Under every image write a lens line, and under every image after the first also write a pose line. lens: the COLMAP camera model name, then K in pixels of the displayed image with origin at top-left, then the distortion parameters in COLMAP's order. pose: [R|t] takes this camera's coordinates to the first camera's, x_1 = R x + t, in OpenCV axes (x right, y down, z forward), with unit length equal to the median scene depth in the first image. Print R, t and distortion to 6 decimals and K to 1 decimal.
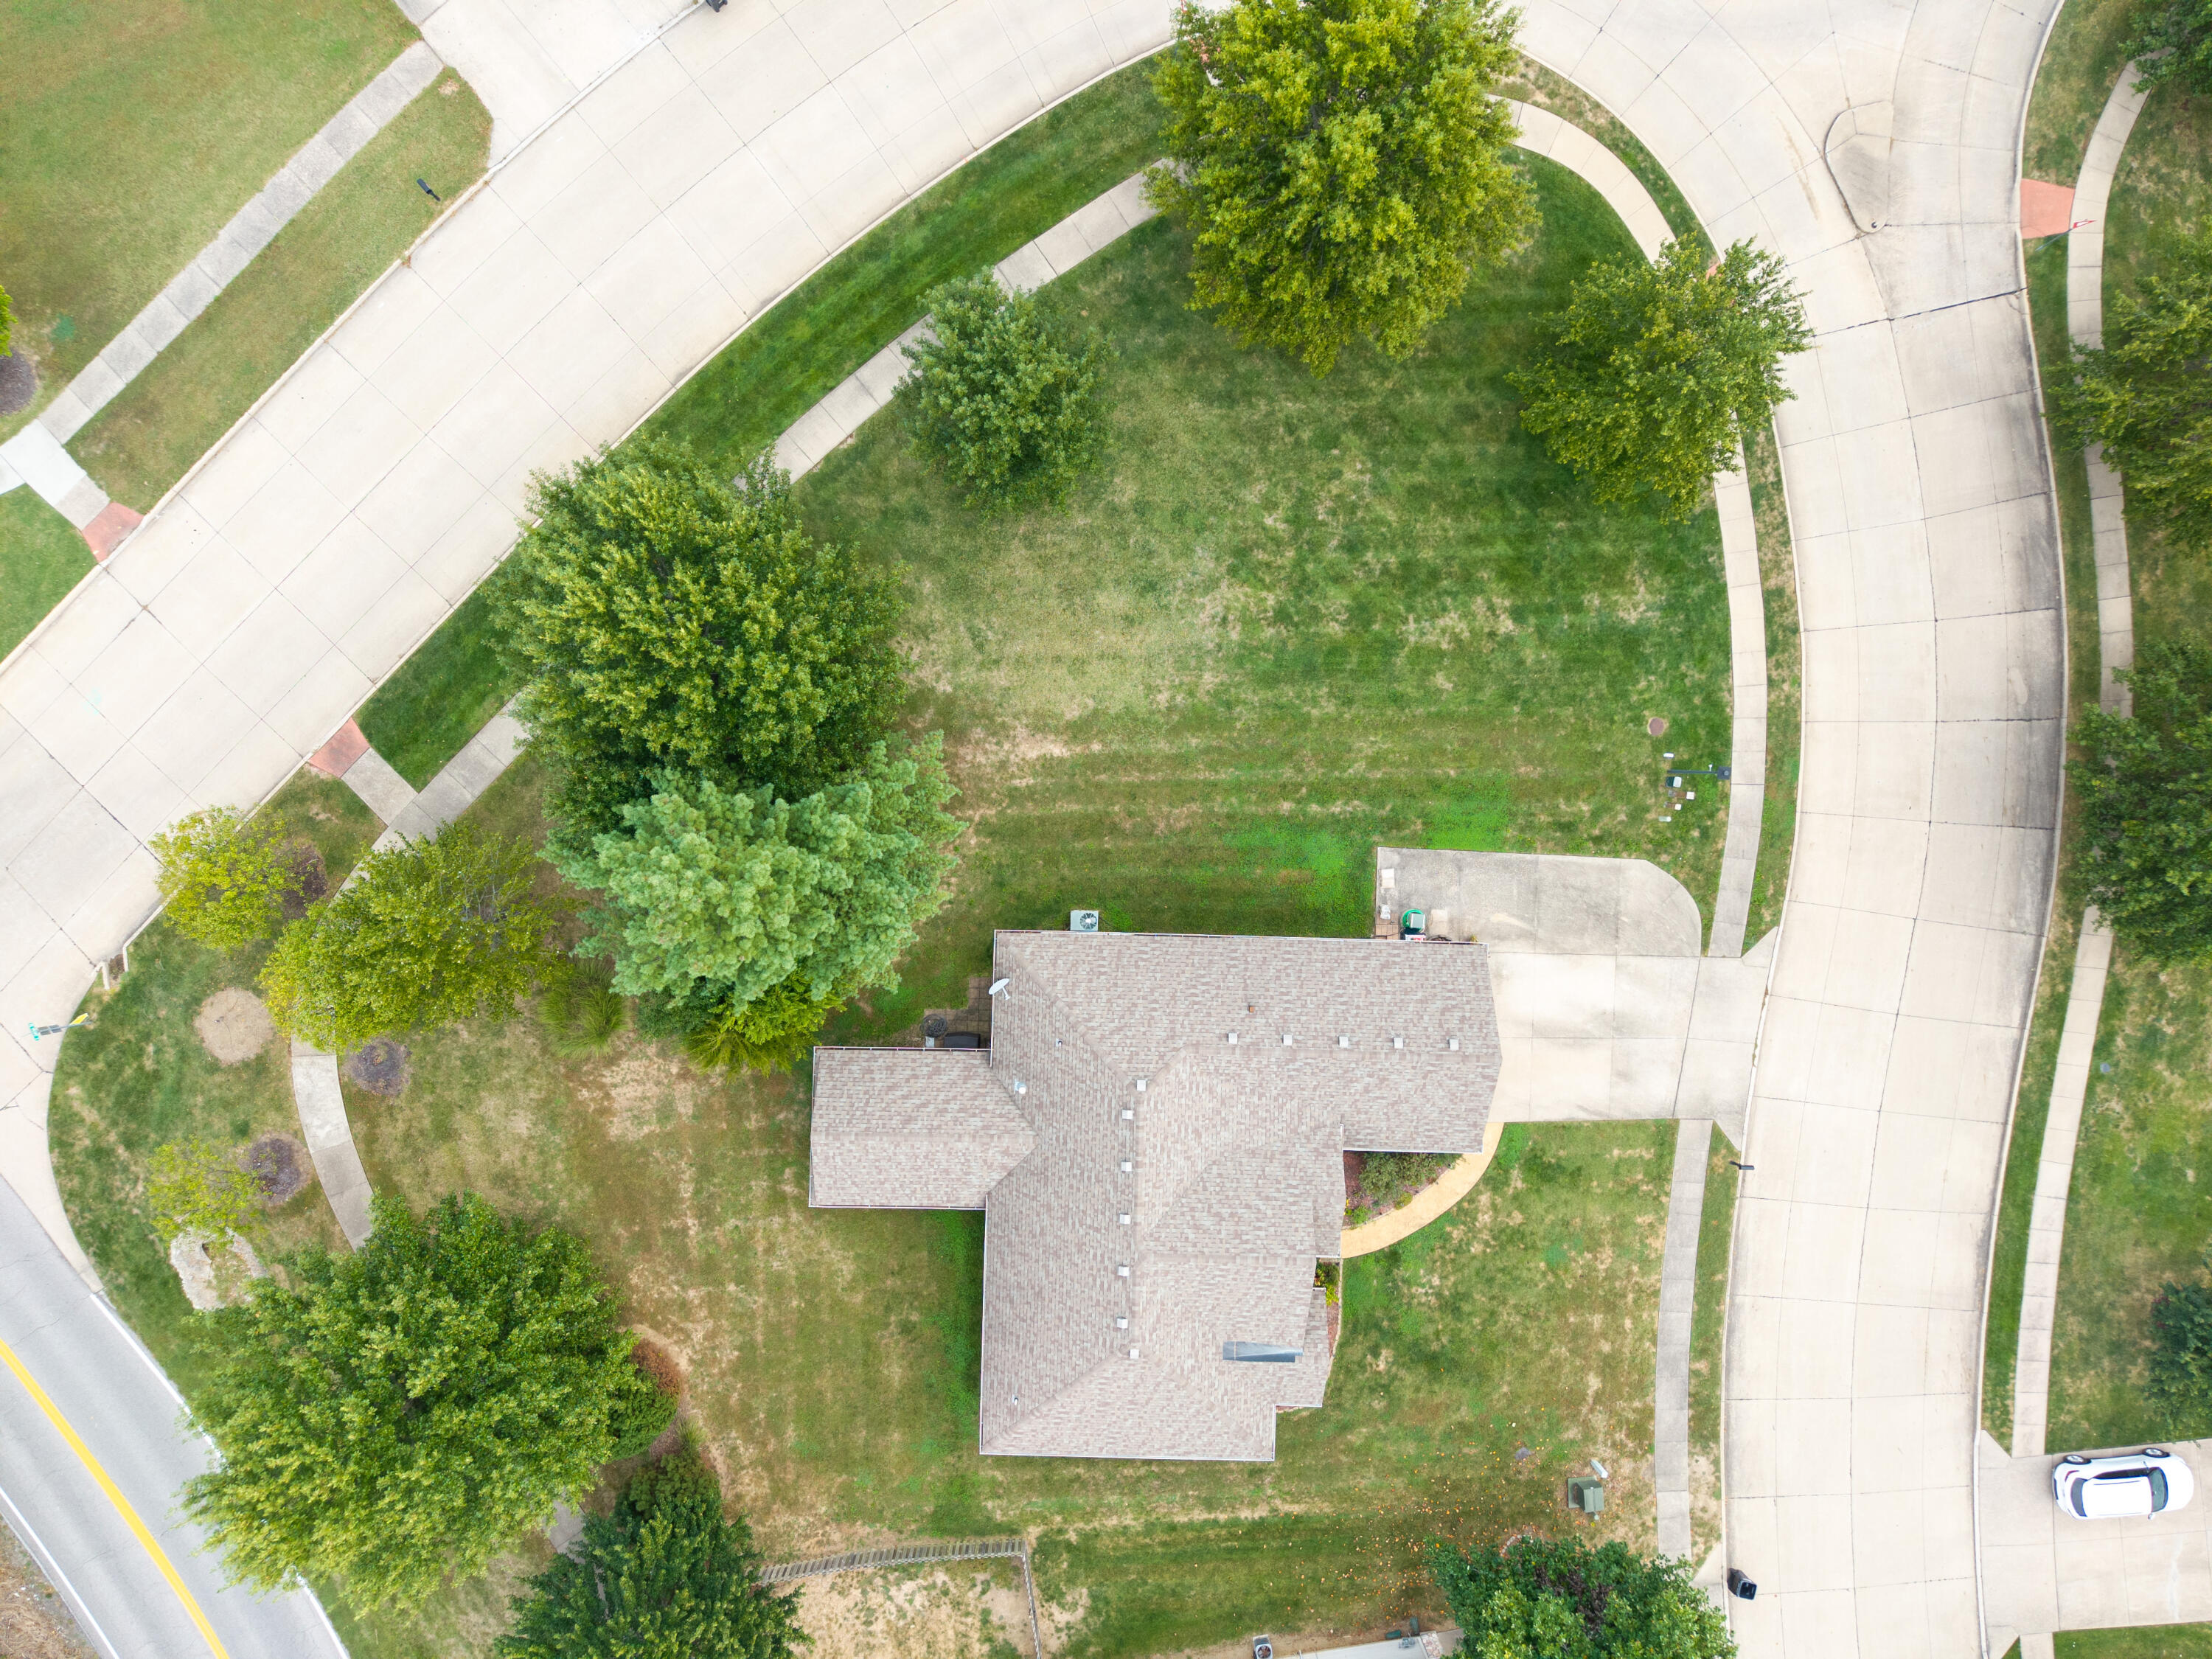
lens RADIAL K [[1483.9, 0, 1106.0], [0, 1483.9, 829.5], [0, 0, 1]] dist [0.034293, -0.033428]
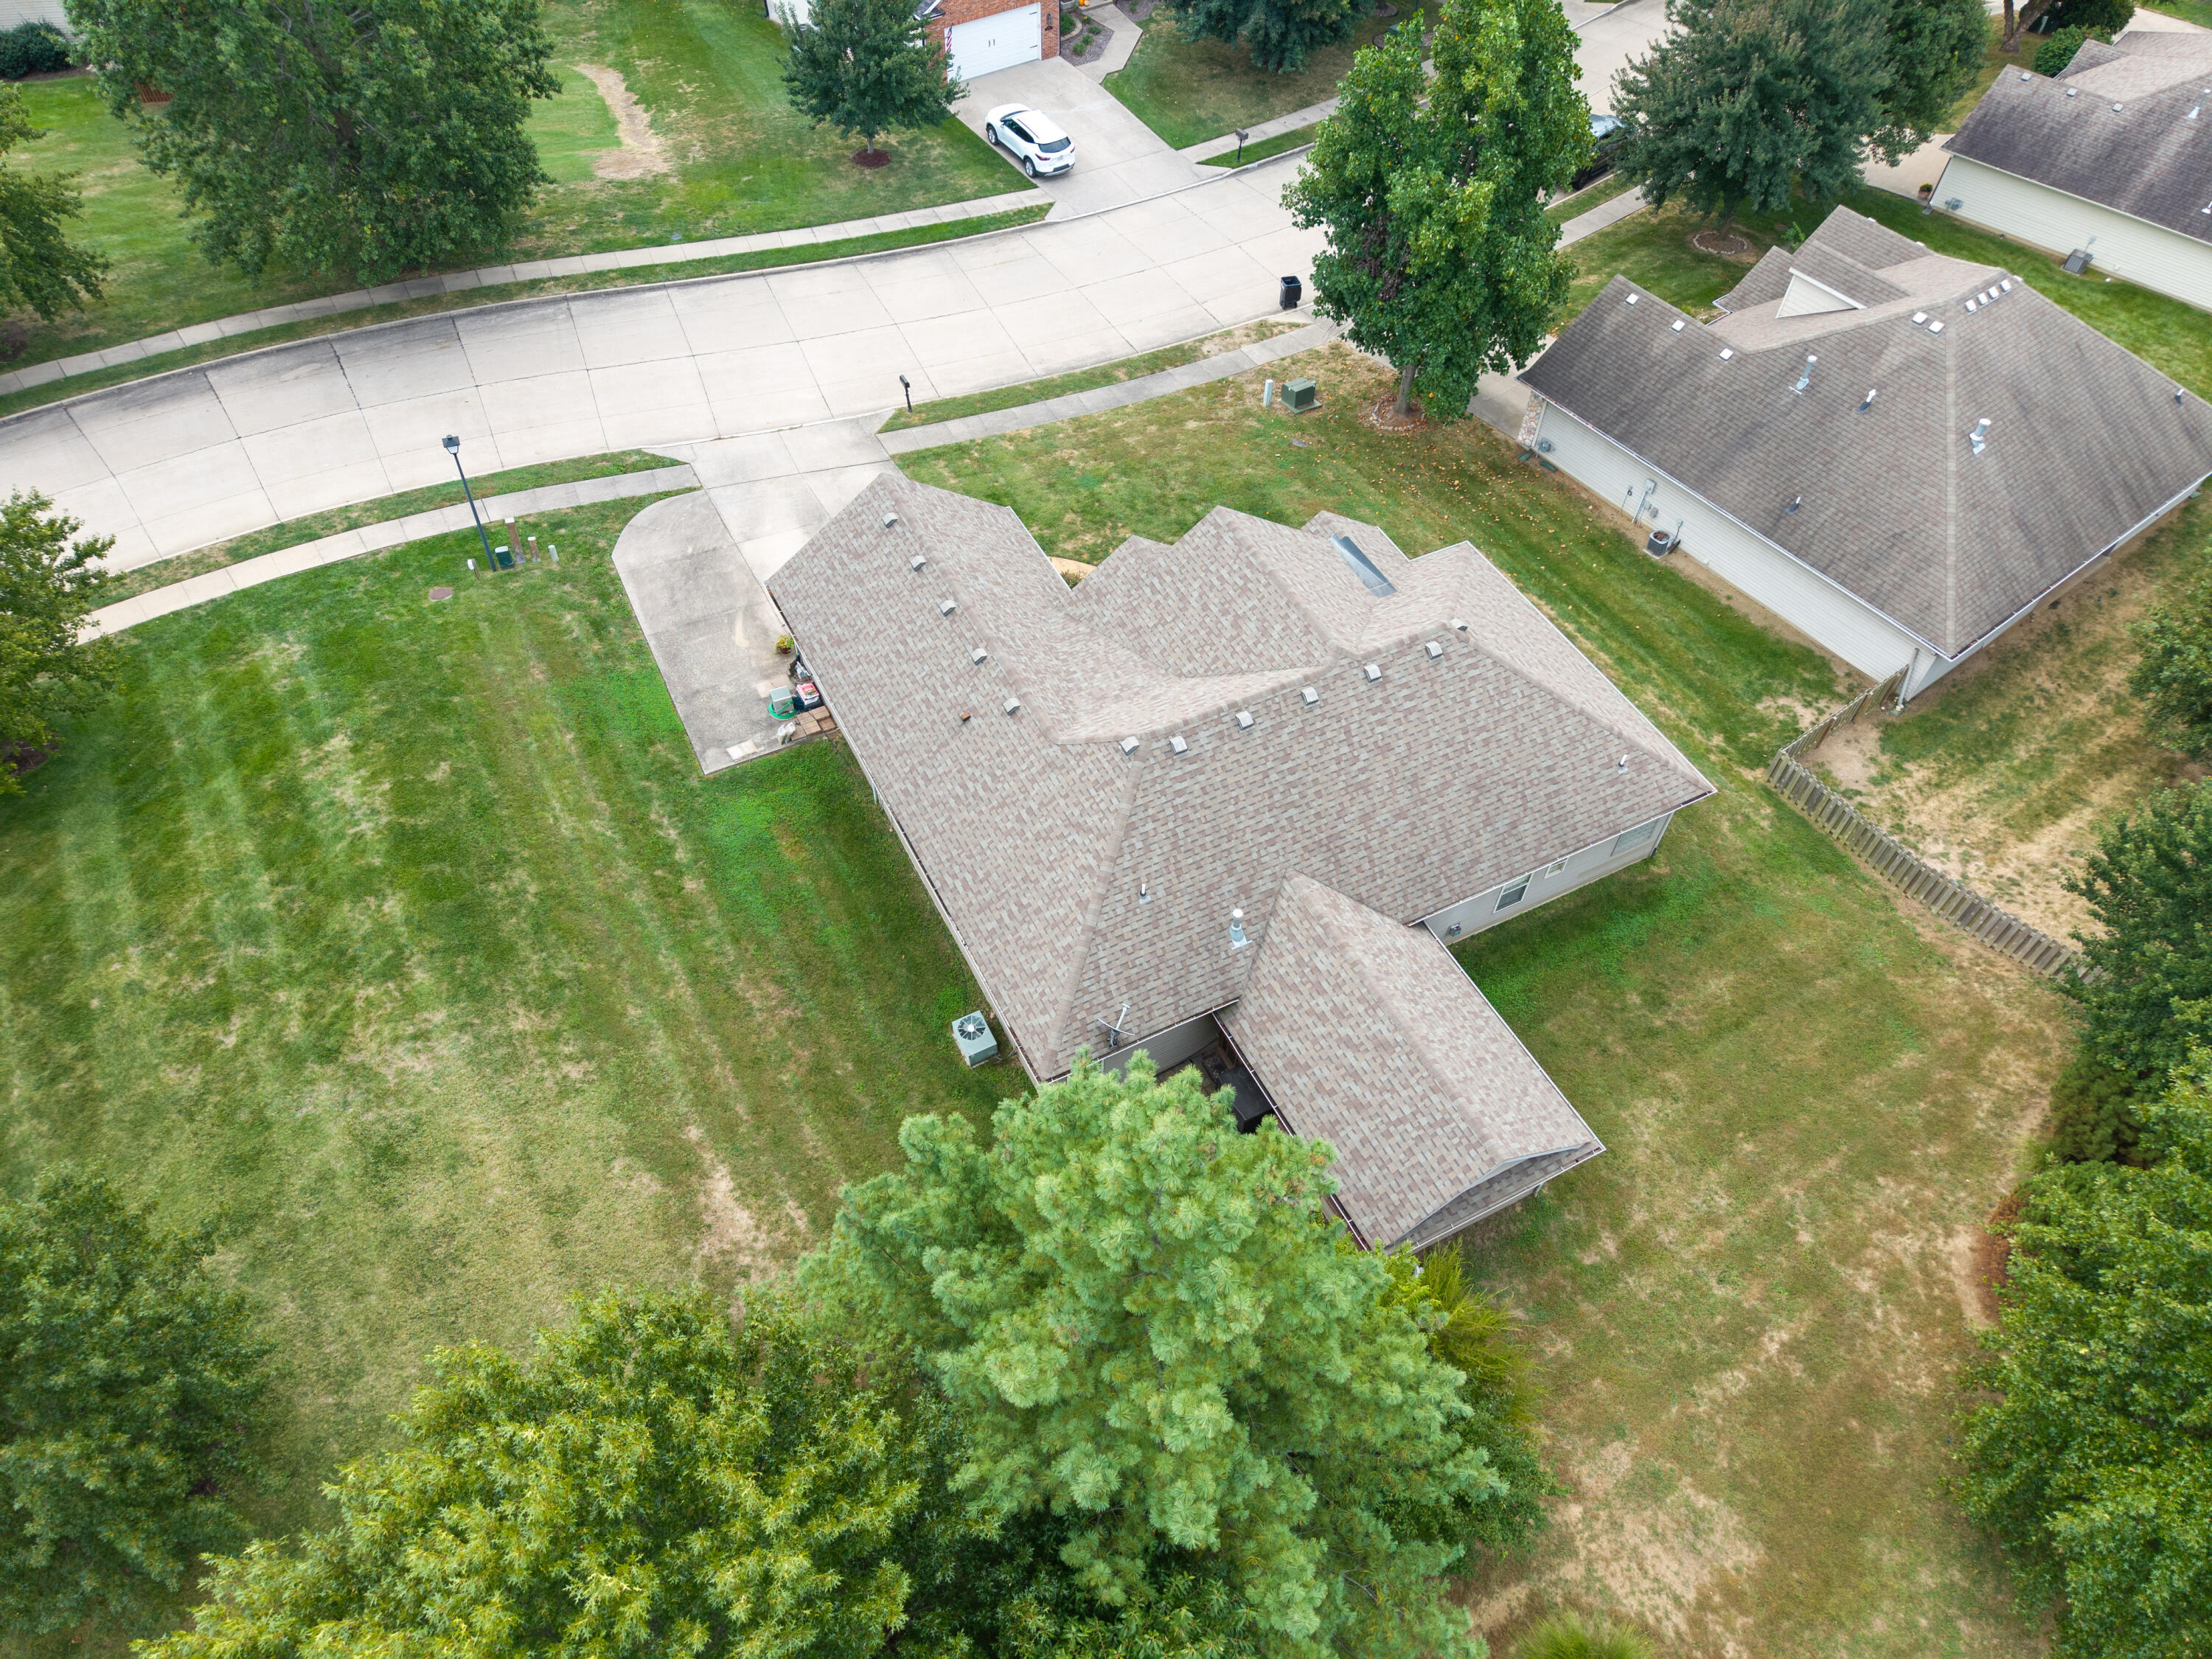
lens RADIAL K [[1483.9, 0, 1106.0], [0, 1483.9, 829.5], [0, 0, 1]] dist [0.034293, -0.033428]
pose [[-0.479123, -0.697958, 0.532256, -0.311302], [0.877497, -0.366379, 0.309461, -0.049967], [-0.020983, 0.615323, 0.787996, 0.442097]]
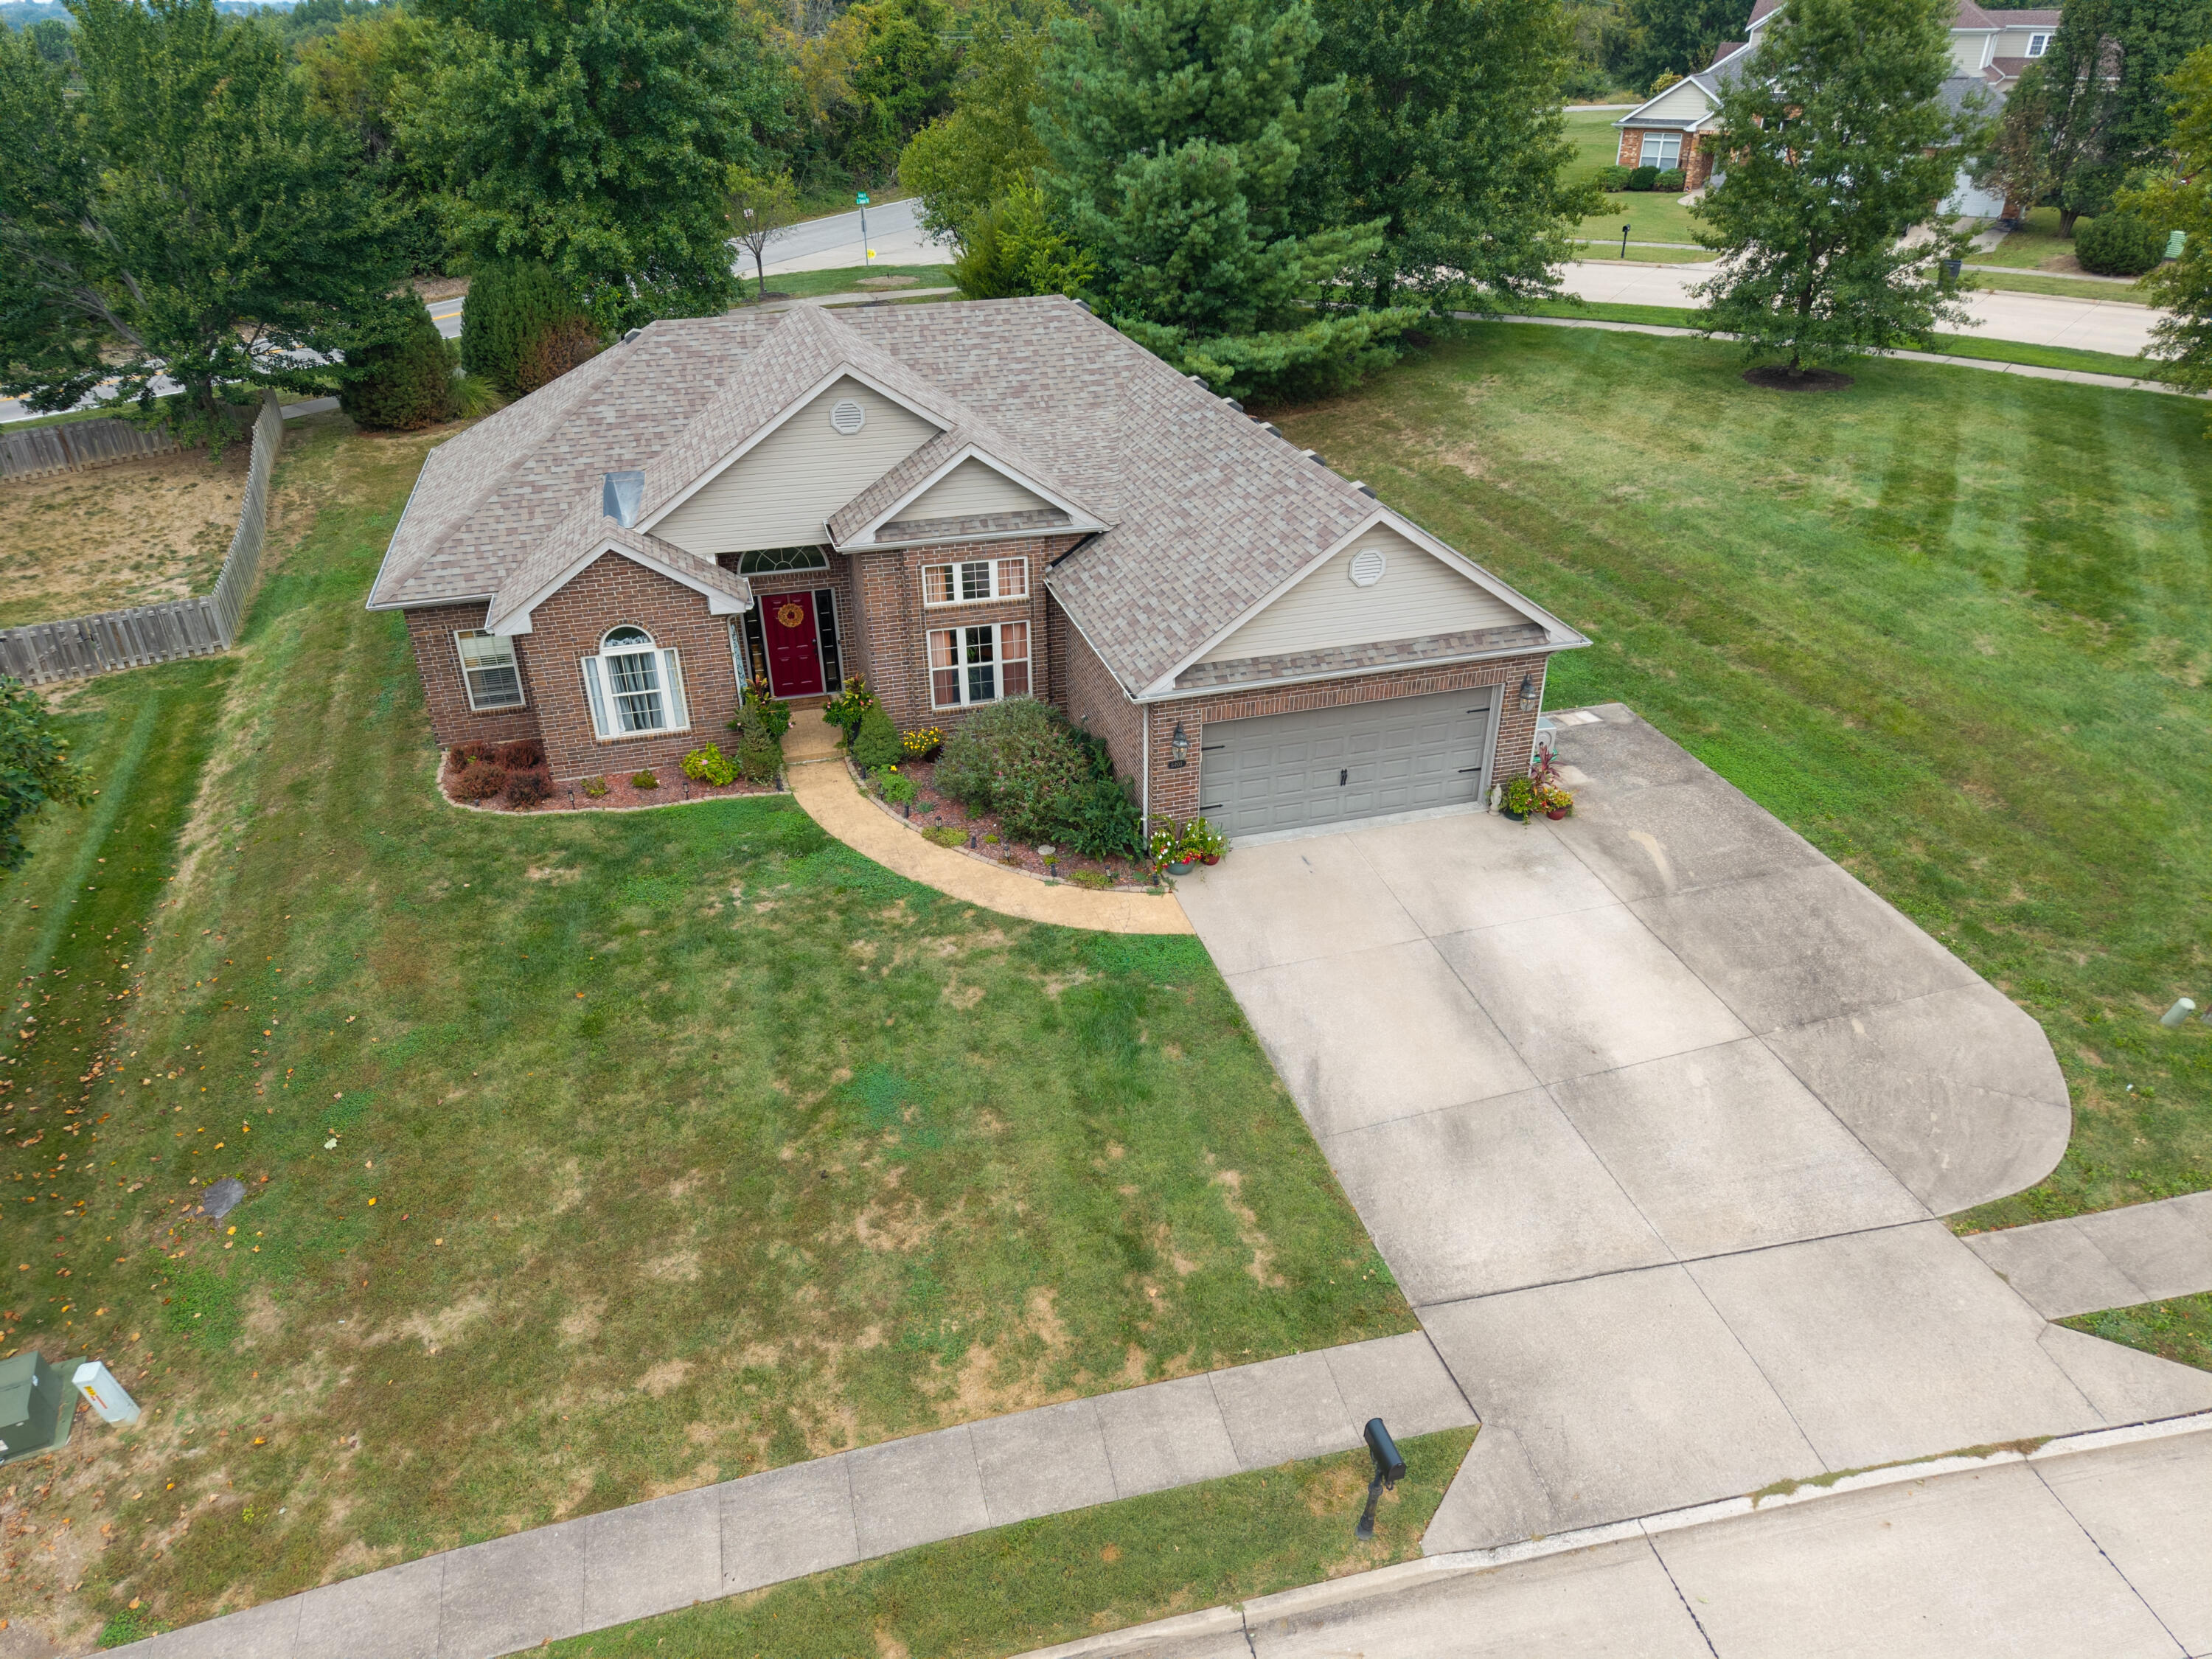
lens RADIAL K [[1478.7, 0, 1115.6], [0, 1478.7, 833.8], [0, 0, 1]] dist [0.047858, -0.065995]
pose [[0.307285, 0.452327, -0.837244, 0.570422], [-0.951599, 0.151625, -0.267338, 0.315821], [0.006023, 0.878869, 0.477026, 0.794943]]
